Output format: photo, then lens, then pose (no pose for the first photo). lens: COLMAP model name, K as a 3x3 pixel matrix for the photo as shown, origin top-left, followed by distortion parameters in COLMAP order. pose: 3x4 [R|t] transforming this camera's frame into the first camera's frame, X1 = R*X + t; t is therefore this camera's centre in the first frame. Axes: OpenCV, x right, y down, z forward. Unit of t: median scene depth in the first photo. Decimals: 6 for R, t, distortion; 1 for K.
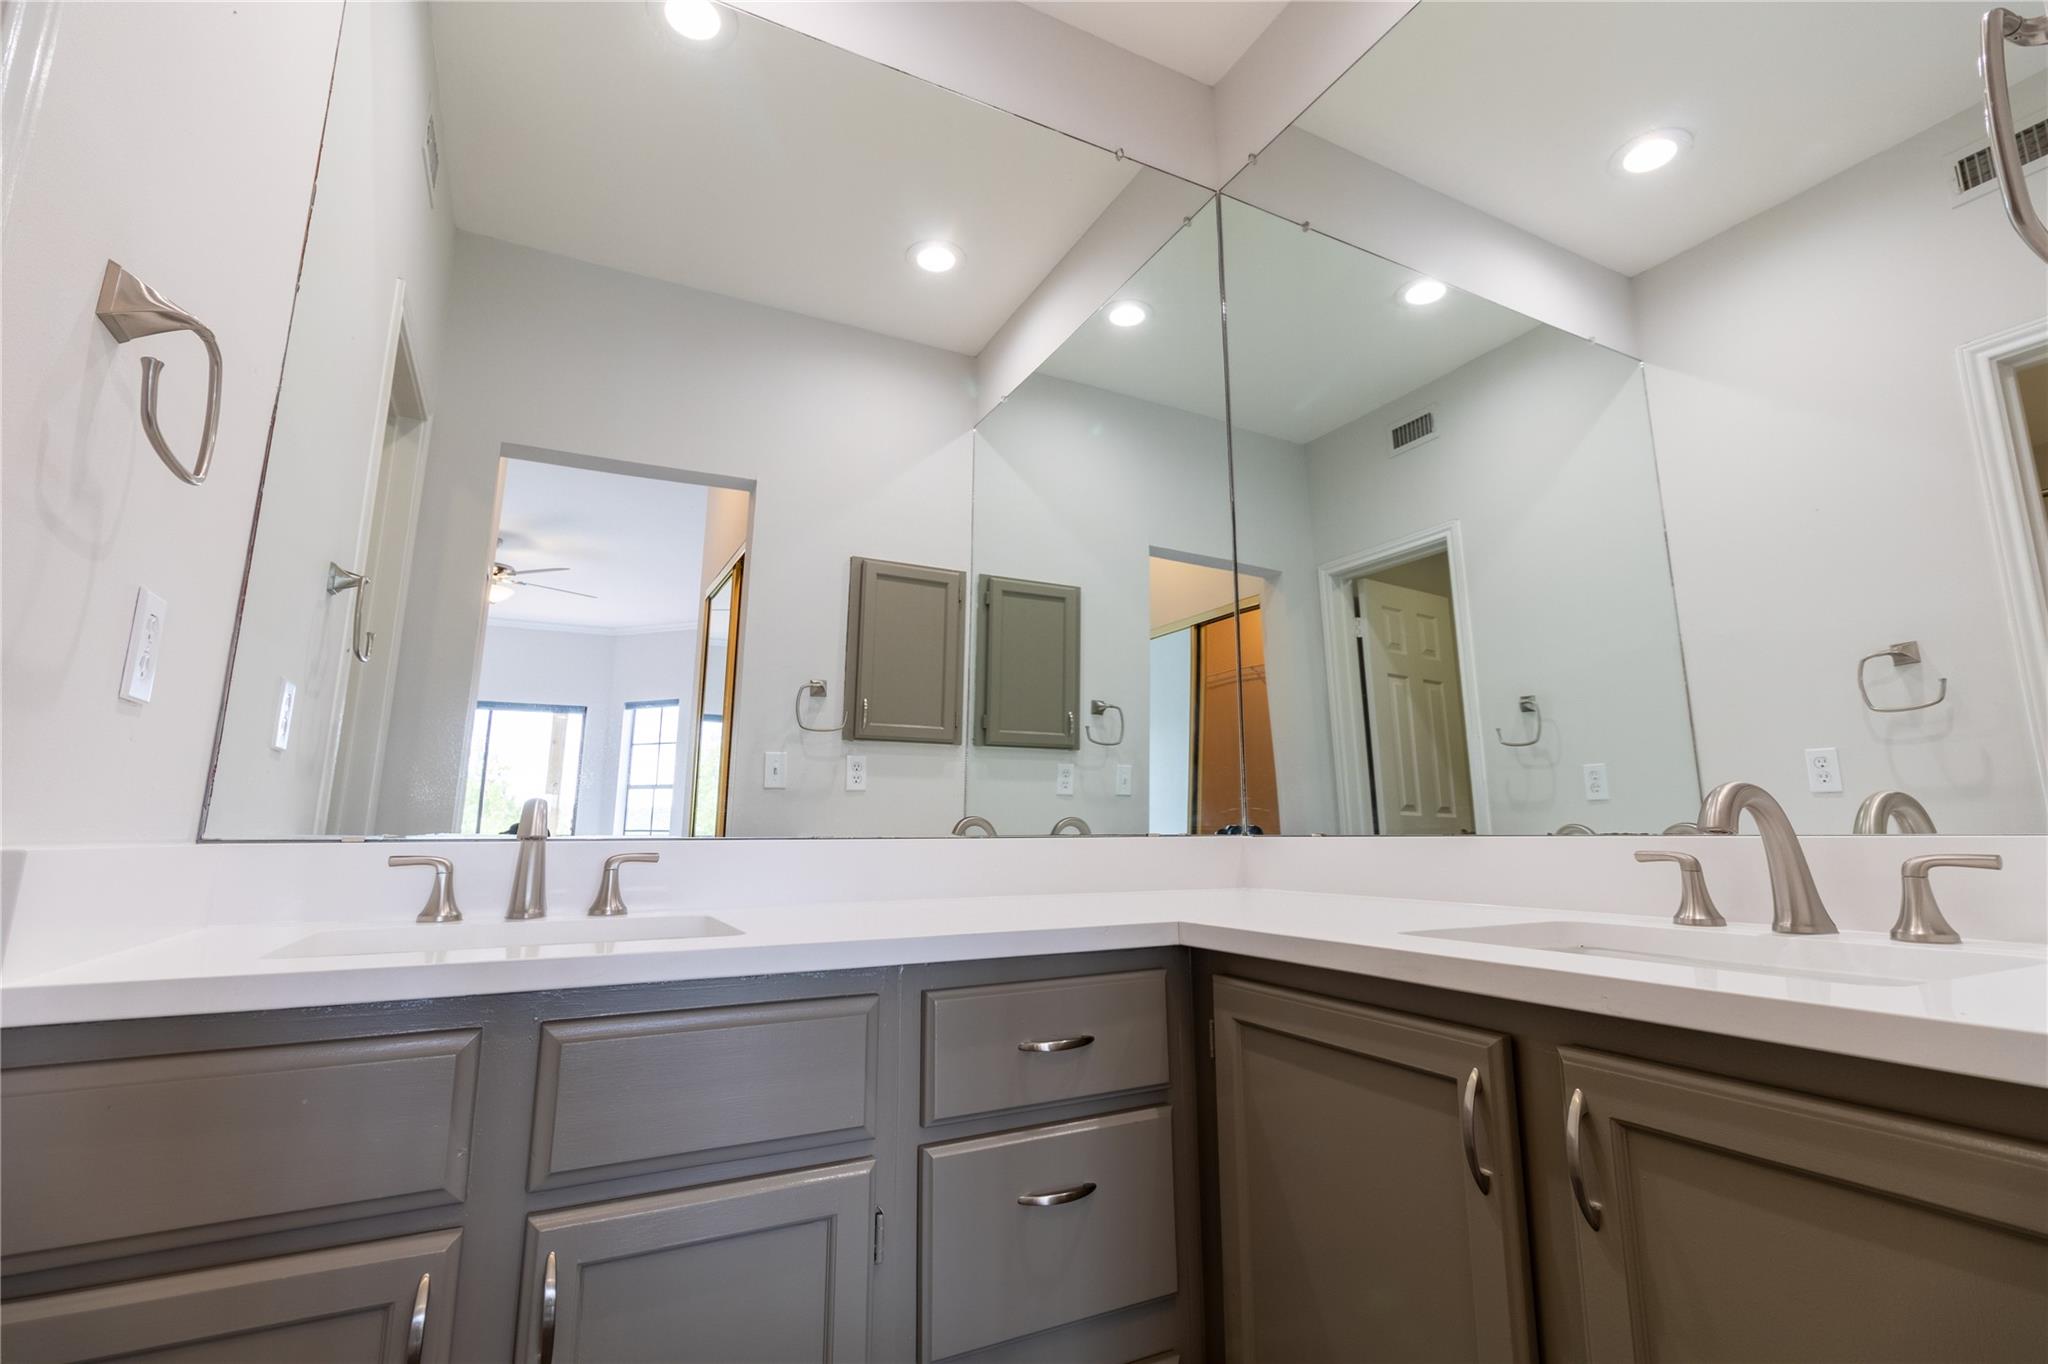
lens RADIAL K [[951.9, 0, 1037.7], [0, 951.9, 651.3], [0, 0, 1]] dist [0.001173, 0.000435]
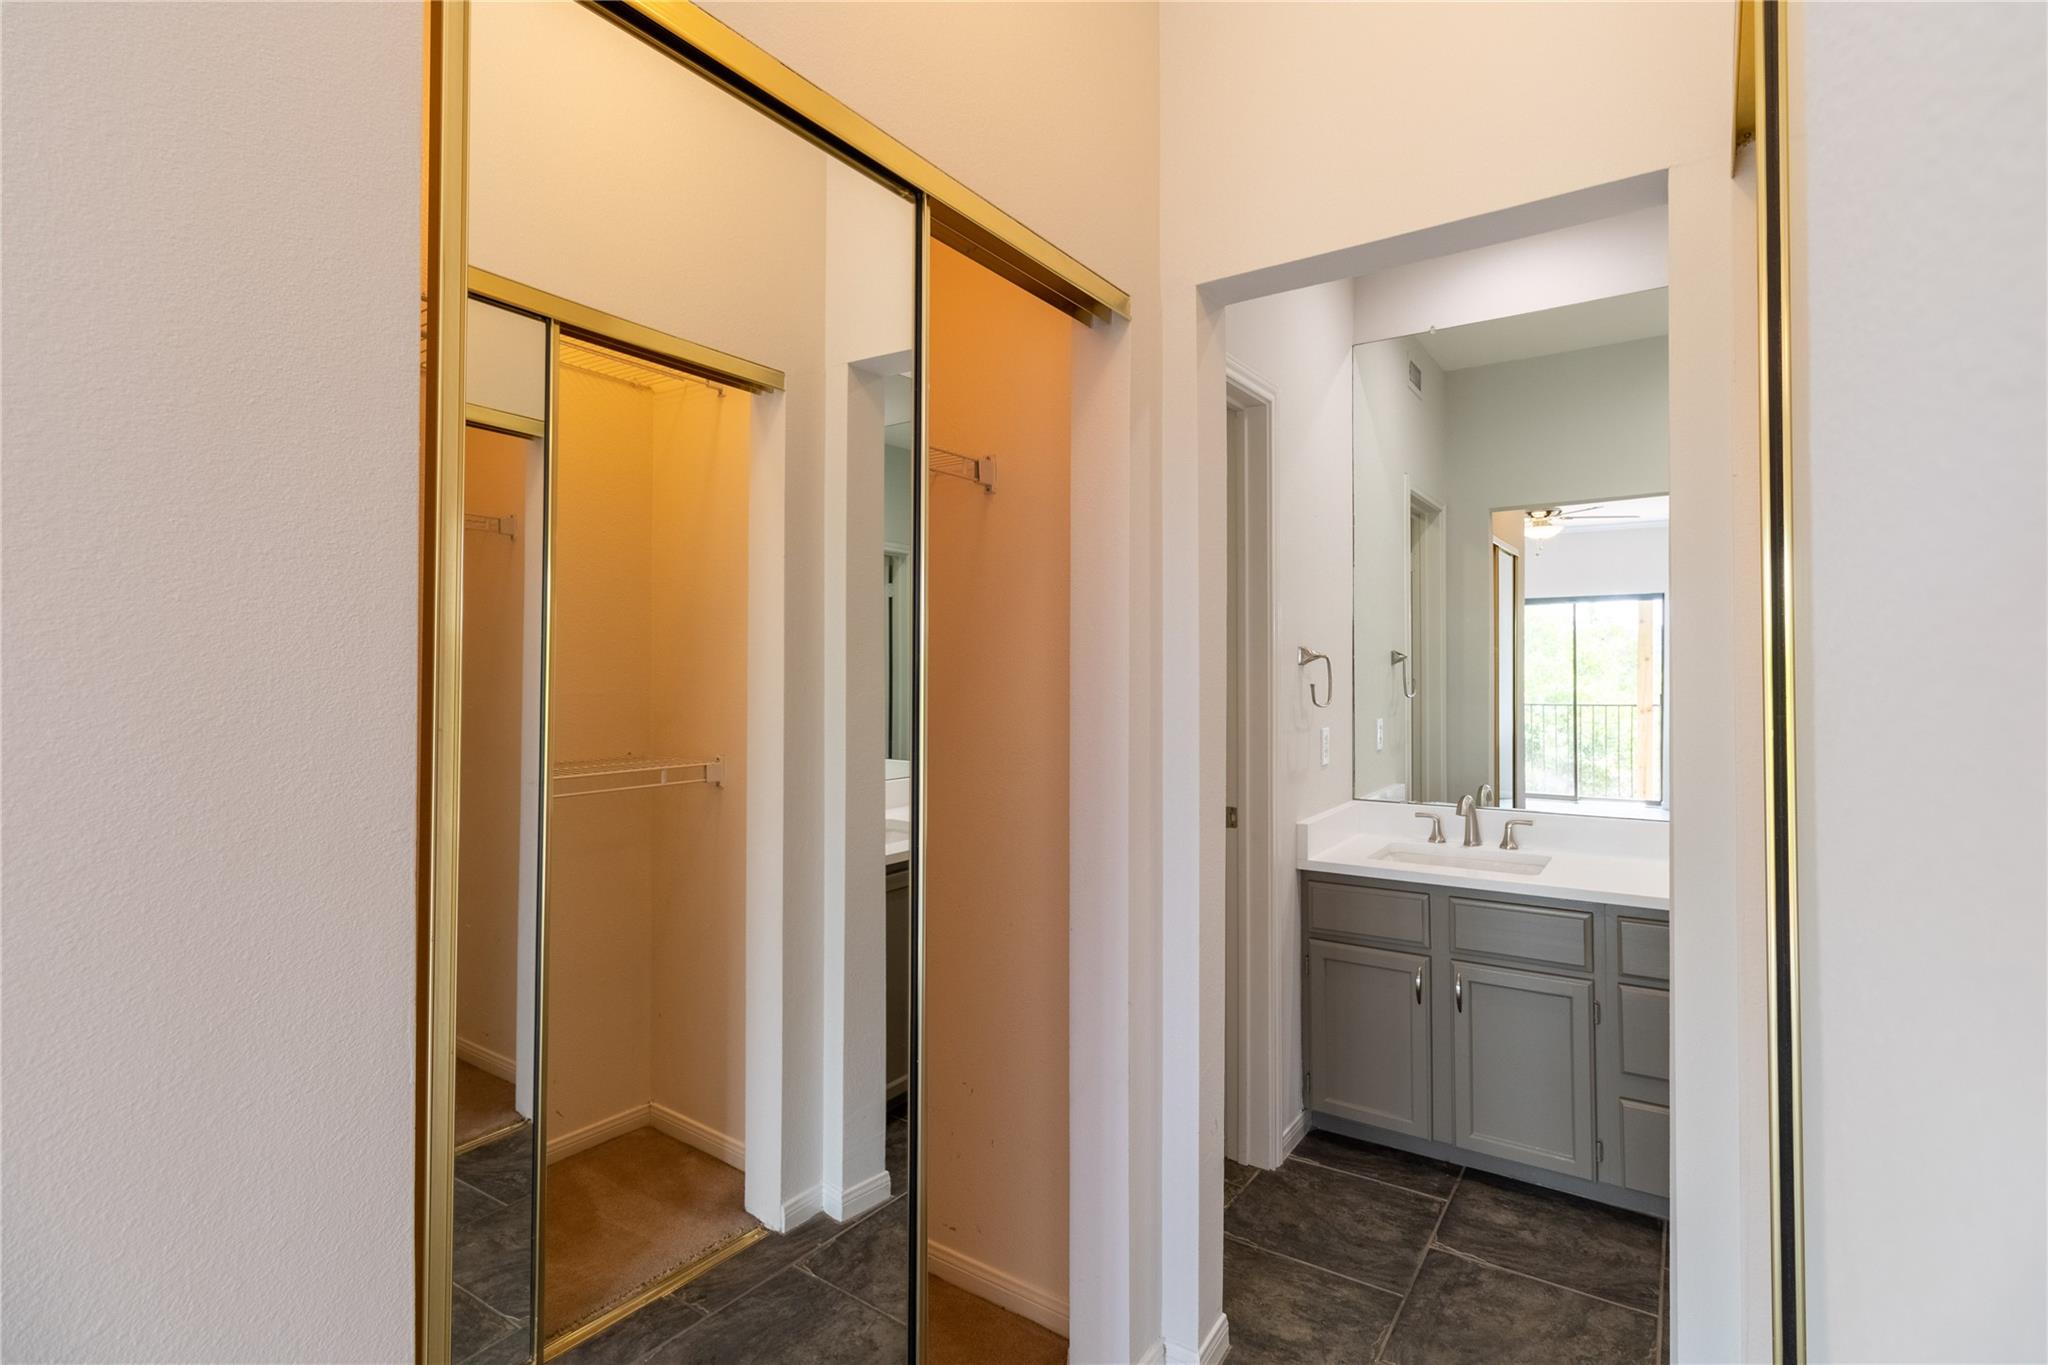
lens RADIAL K [[951.9, 0, 1037.7], [0, 951.9, 651.8], [0, 0, 1]] dist [0.001173, 0.000435]
pose [[0.479971, -0.022594, -0.876993, 0.956258], [0.164198, 0.984316, 0.064506, -0.485869], [0.861781, -0.174961, 0.476153, -0.872119]]
